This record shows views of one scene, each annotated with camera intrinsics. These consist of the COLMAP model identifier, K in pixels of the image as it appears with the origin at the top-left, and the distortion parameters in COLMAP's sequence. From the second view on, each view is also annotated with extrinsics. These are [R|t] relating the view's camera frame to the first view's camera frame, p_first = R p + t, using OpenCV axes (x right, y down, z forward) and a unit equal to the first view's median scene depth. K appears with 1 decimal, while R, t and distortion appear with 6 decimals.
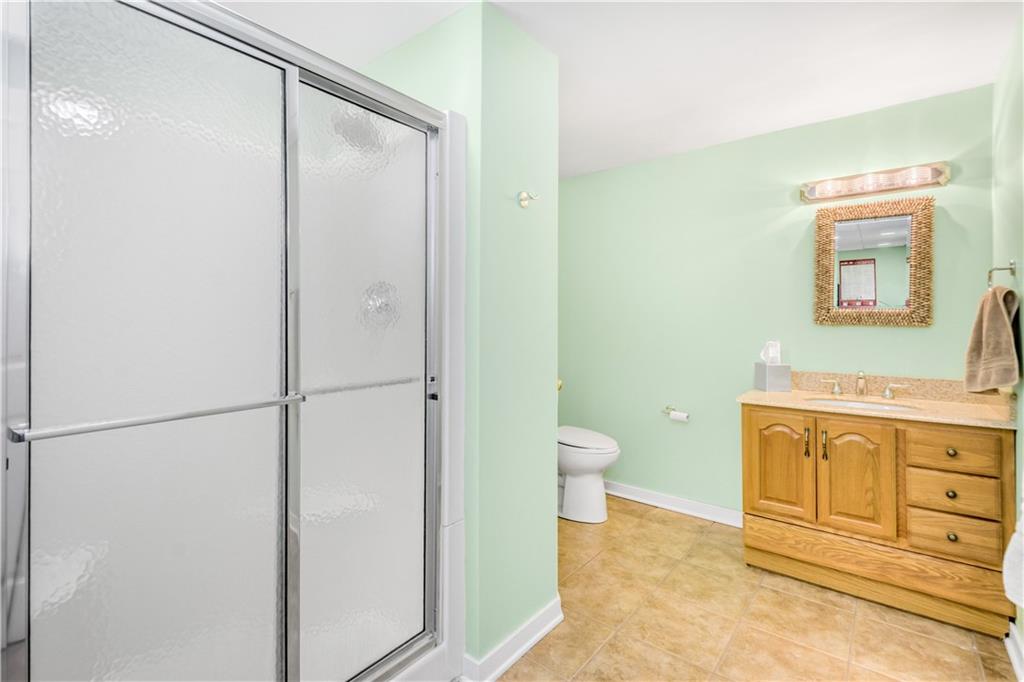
lens RADIAL K [[451.2, 0, 520.0], [0, 451.2, 330.5], [0, 0, 1]] dist [0.003810, -0.001128]
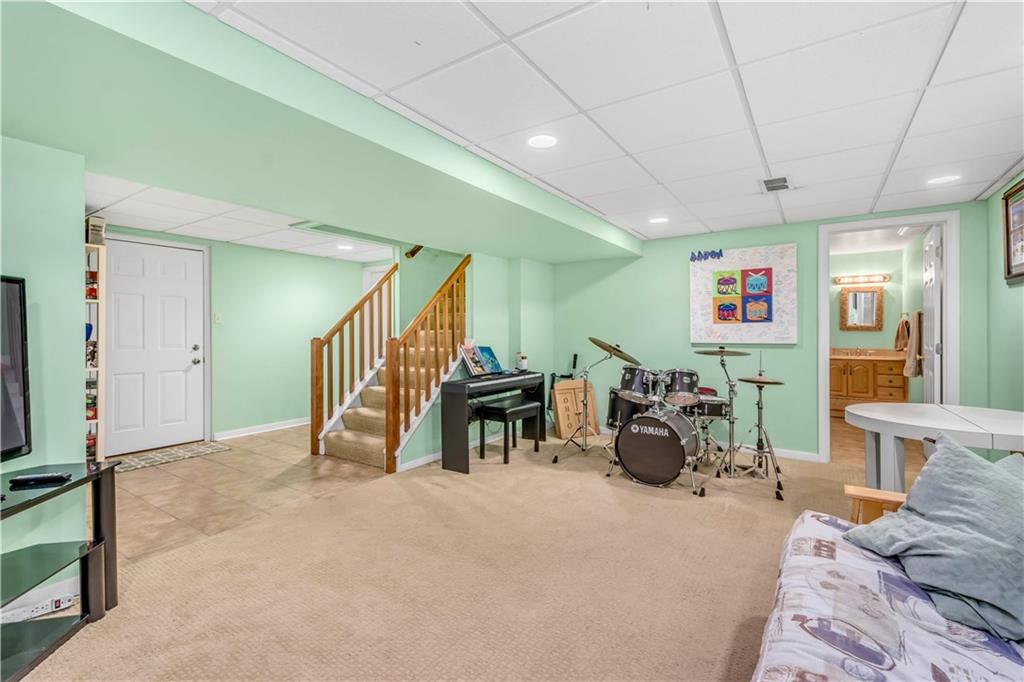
lens RADIAL K [[451.2, 0, 504.6], [0, 451.2, 336.7], [0, 0, 1]] dist [0.003810, -0.001128]
pose [[0.996122, 0.010187, 0.087388, -1.788504], [-0.009994, 0.999947, -0.002638, 0.057729], [-0.087410, 0.001754, 0.996171, -1.705350]]
